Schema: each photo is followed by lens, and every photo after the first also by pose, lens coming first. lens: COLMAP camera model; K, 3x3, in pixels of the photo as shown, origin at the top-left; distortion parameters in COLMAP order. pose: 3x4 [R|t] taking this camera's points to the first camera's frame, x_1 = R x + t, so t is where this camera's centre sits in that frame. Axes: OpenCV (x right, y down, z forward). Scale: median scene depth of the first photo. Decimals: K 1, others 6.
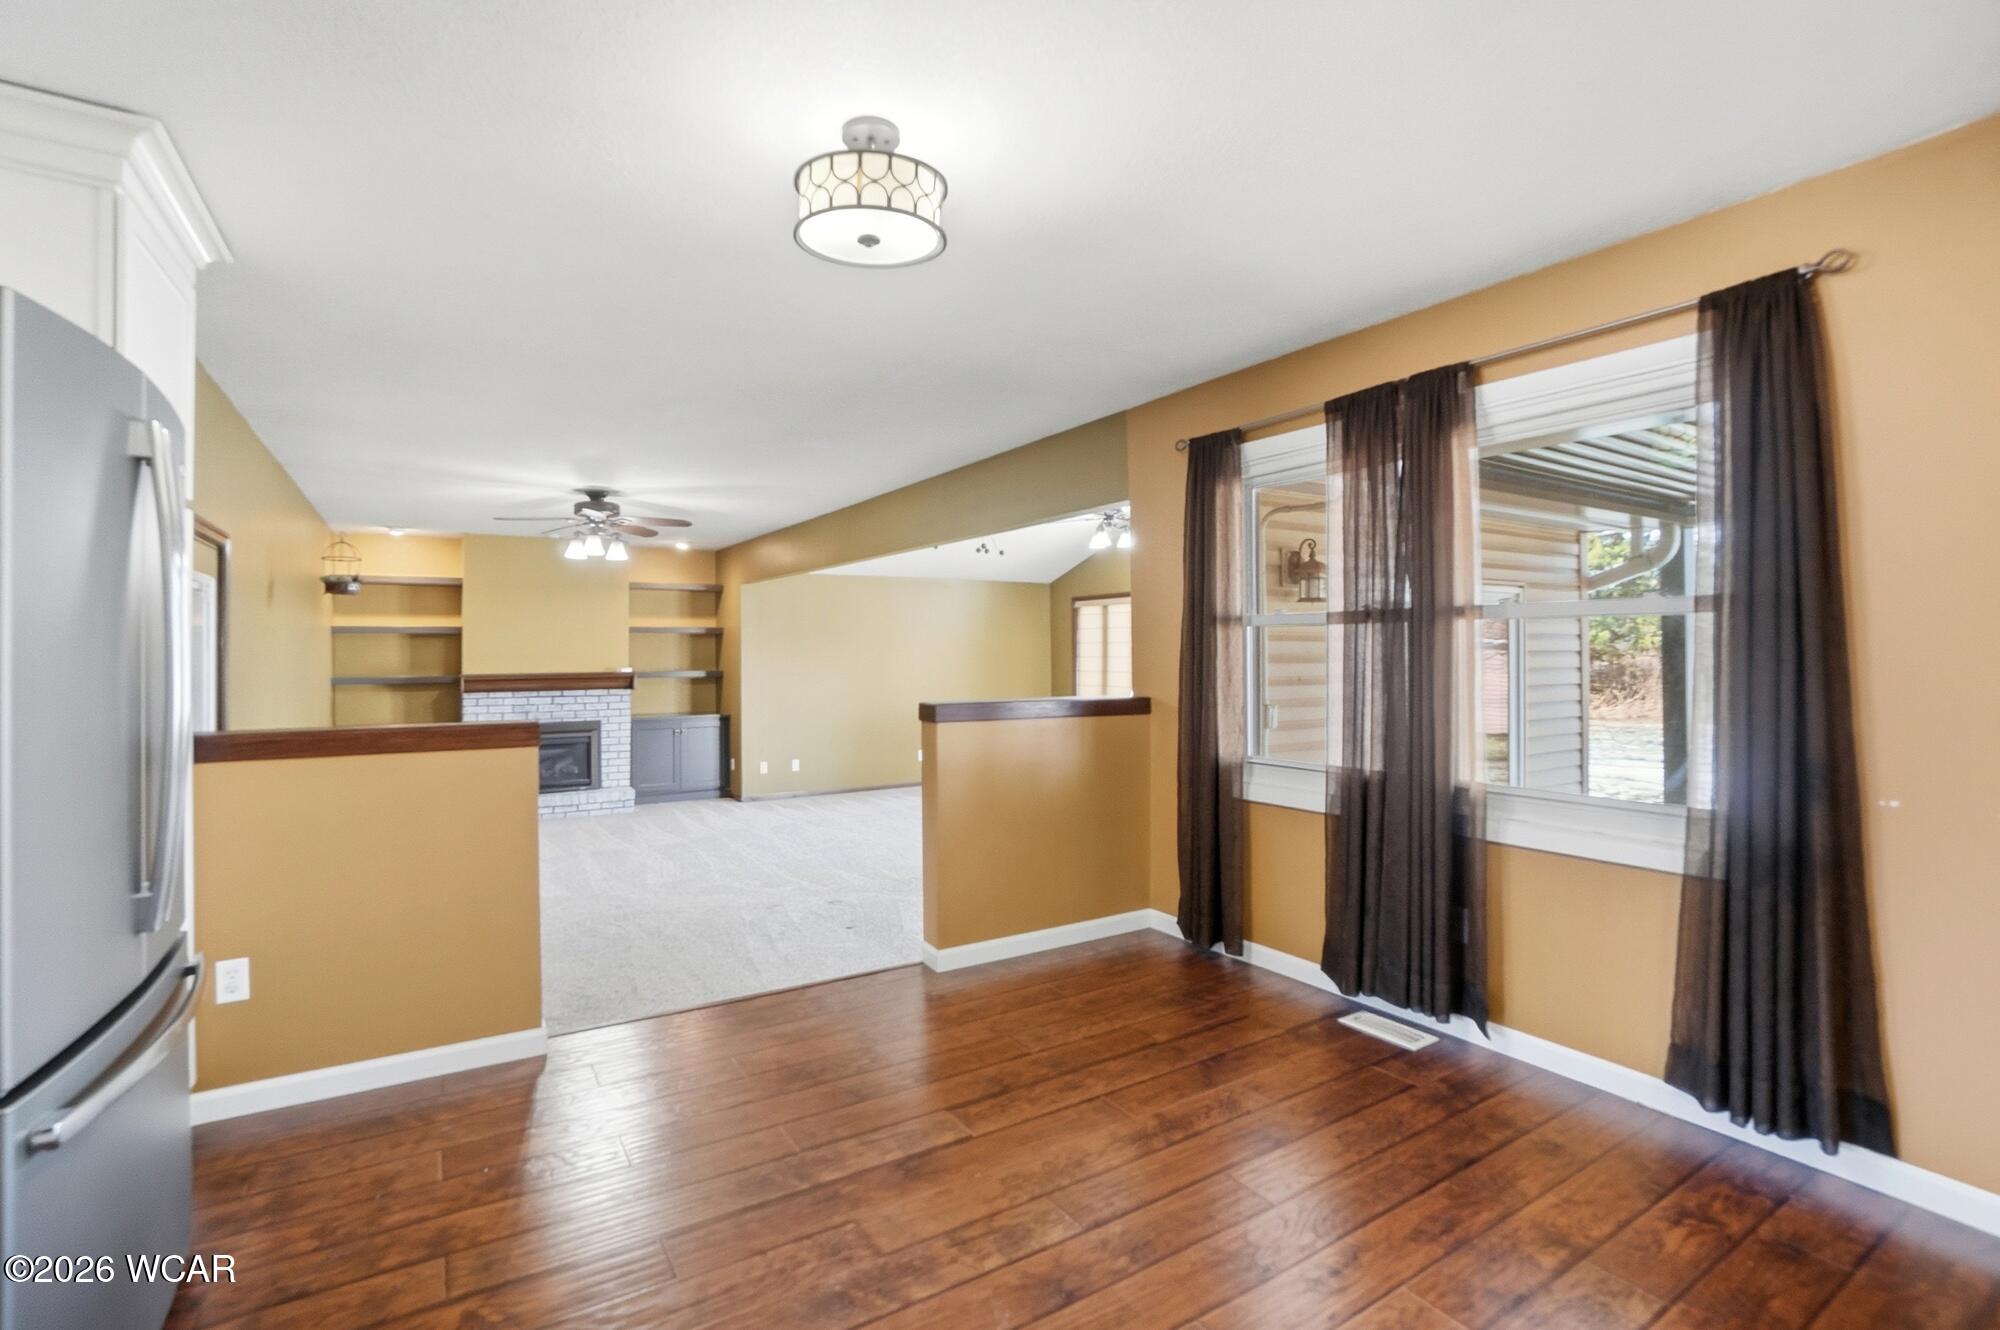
lens RADIAL K [[905.9, 0, 997.9], [0, 905.9, 649.1], [0, 0, 1]] dist [-0.049920, 0.000246]
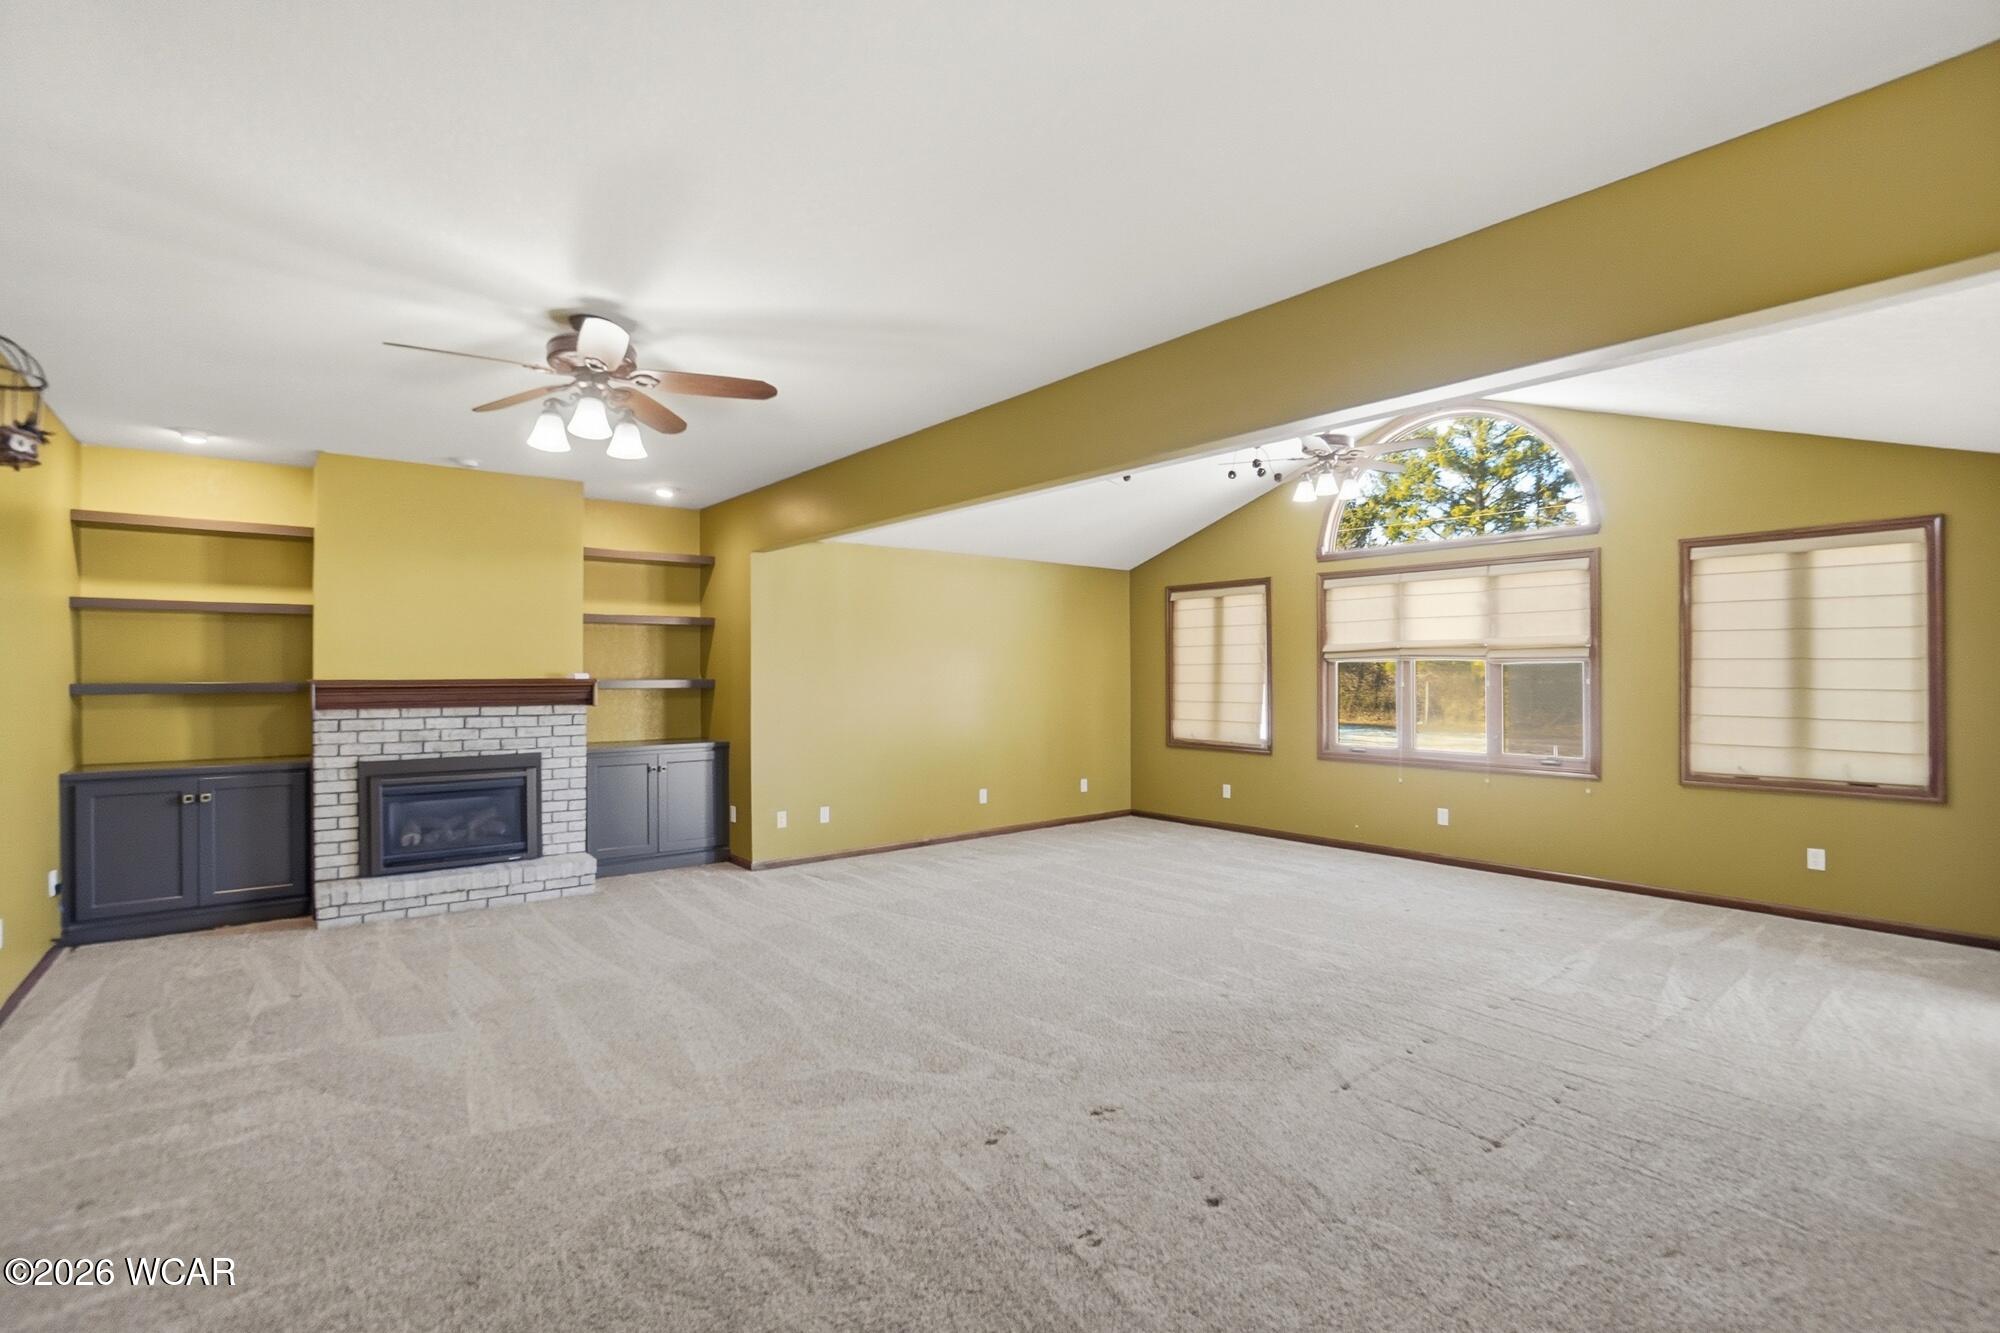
lens RADIAL K [[907.8, 0, 993.8], [0, 907.8, 678.7], [0, 0, 1]] dist [-0.066775, 0.024598]
pose [[0.992526, 0.004667, 0.121946, -0.259973], [-0.005851, 0.999939, 0.009351, 0.023458], [-0.121895, -0.009995, 0.992493, 0.421252]]
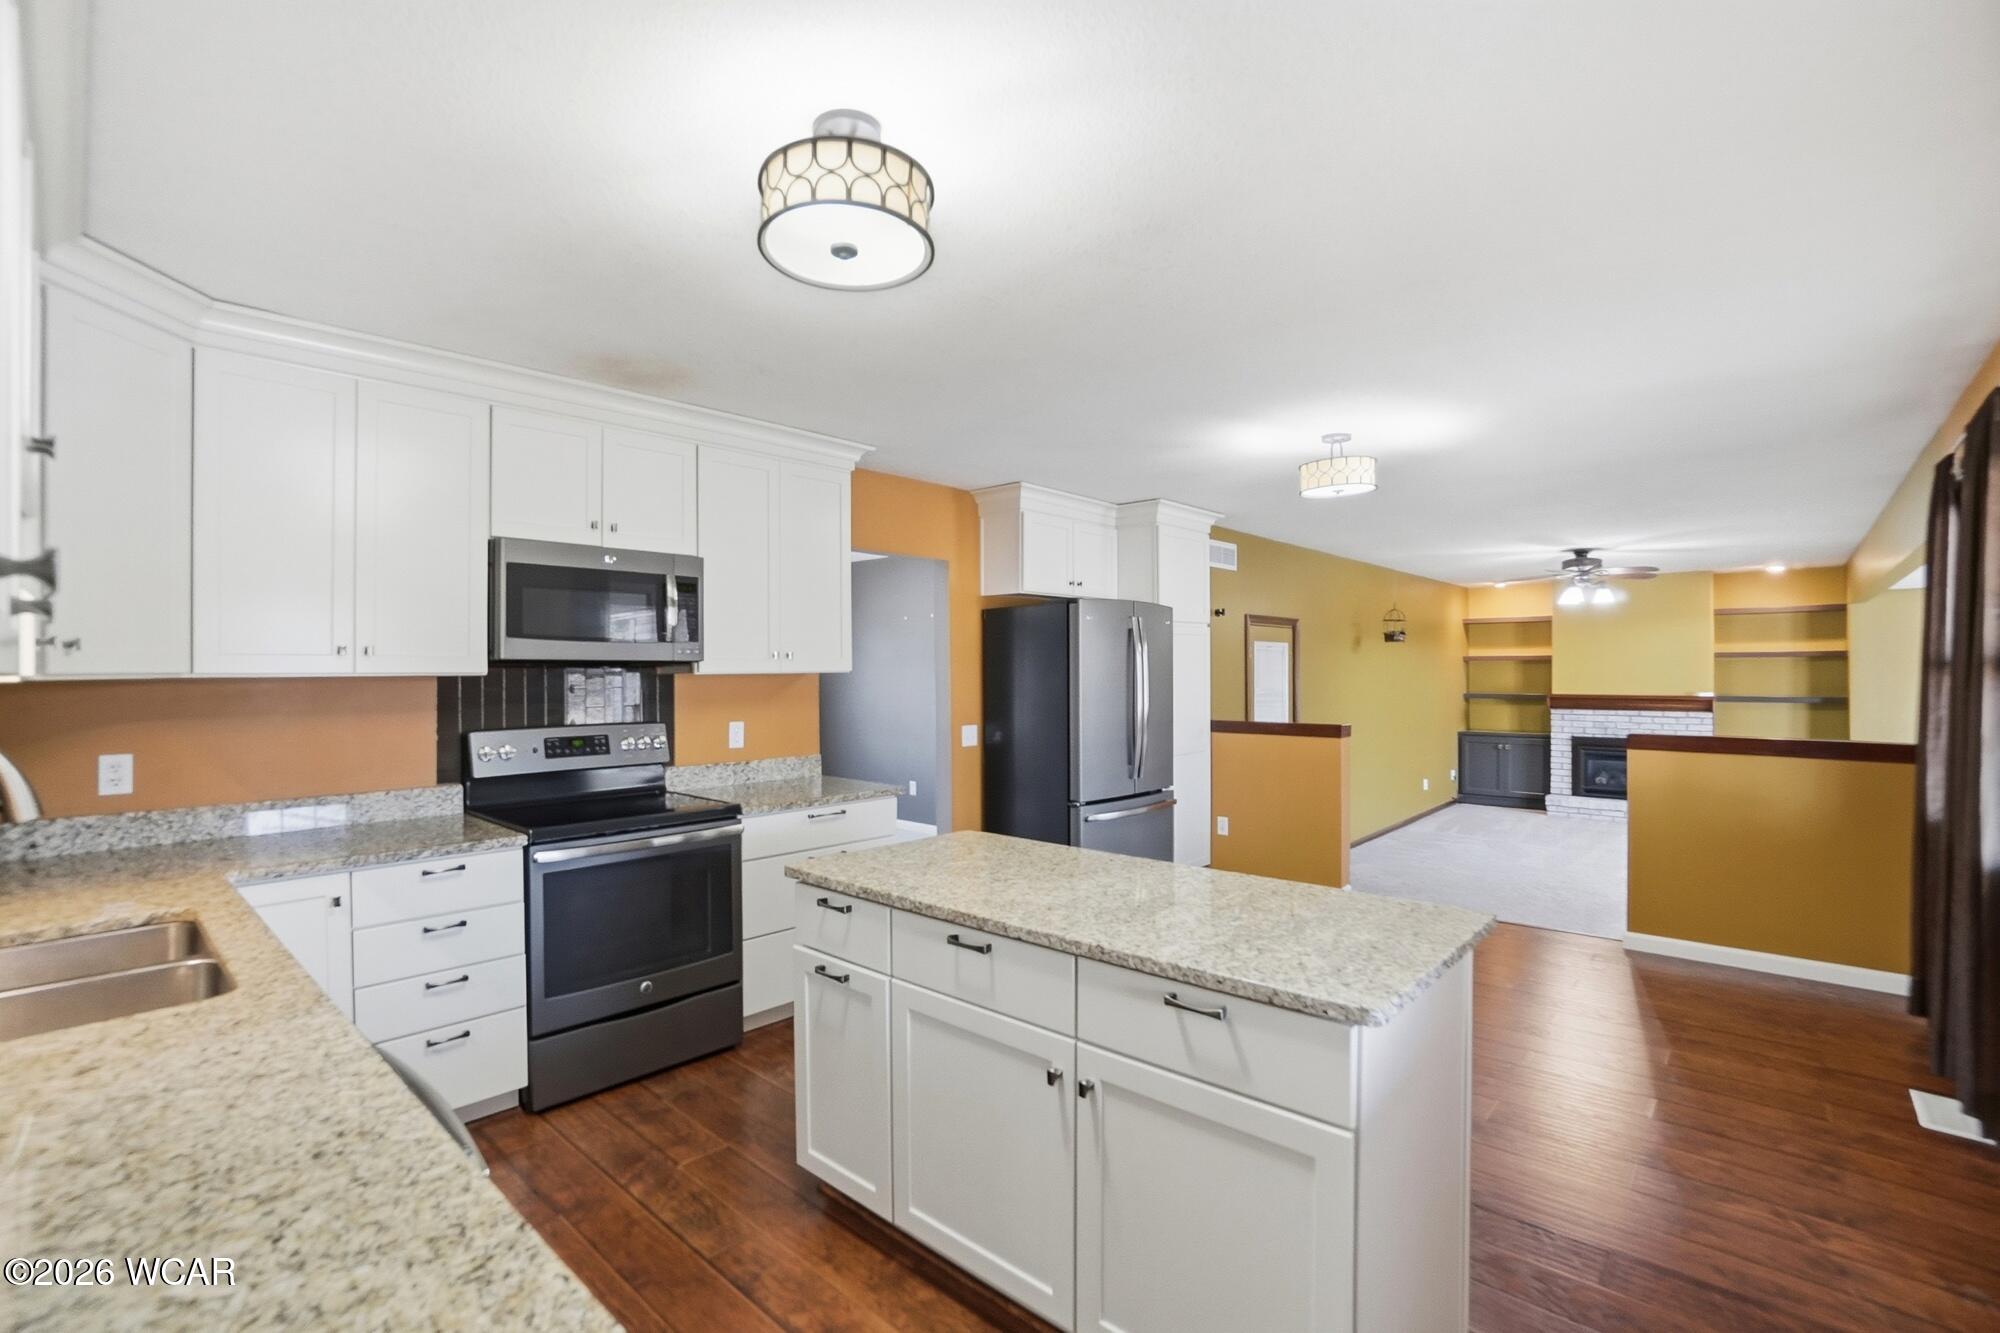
lens RADIAL K [[886.2, 0, 1021.1], [0, 886.2, 665.7], [0, 0, 1]] dist [-0.020527, 0.000247]
pose [[0.290069, -0.001259, -0.957005, 0.442580], [0.006194, 0.999981, 0.000562, -0.020530], [0.956986, -0.006091, 0.290071, -0.080194]]
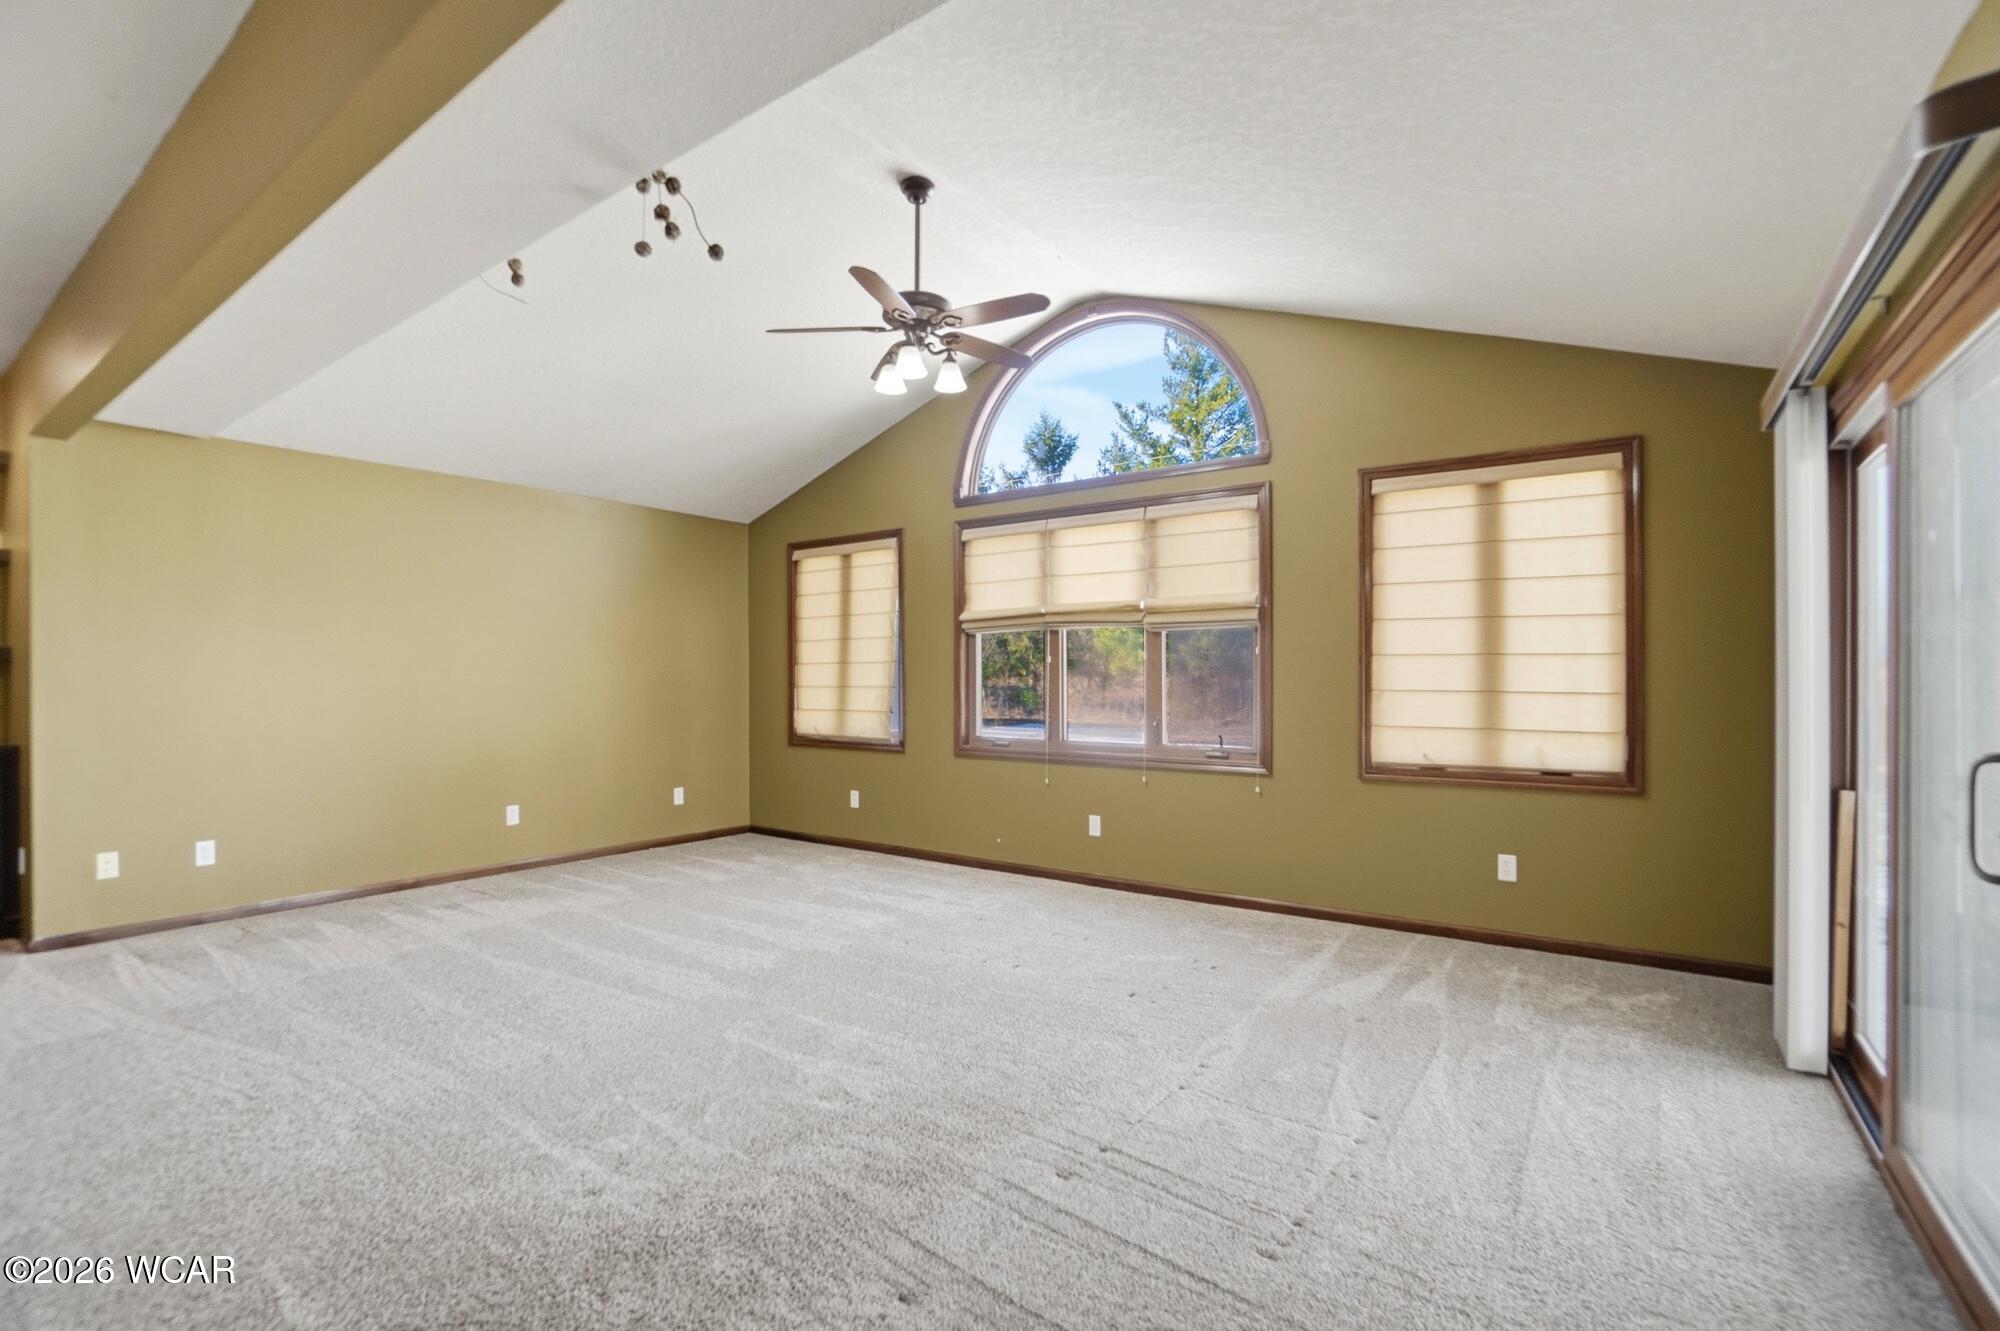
lens RADIAL K [[904.4, 0, 992.0], [0, 904.4, 686.7], [0, 0, 1]] dist [-0.048144, 0.000485]
pose [[0.925113, 0.003617, 0.379675, -0.032503], [-0.008268, 0.999909, 0.010621, 0.052839], [-0.379602, -0.012964, 0.925059, 0.641664]]
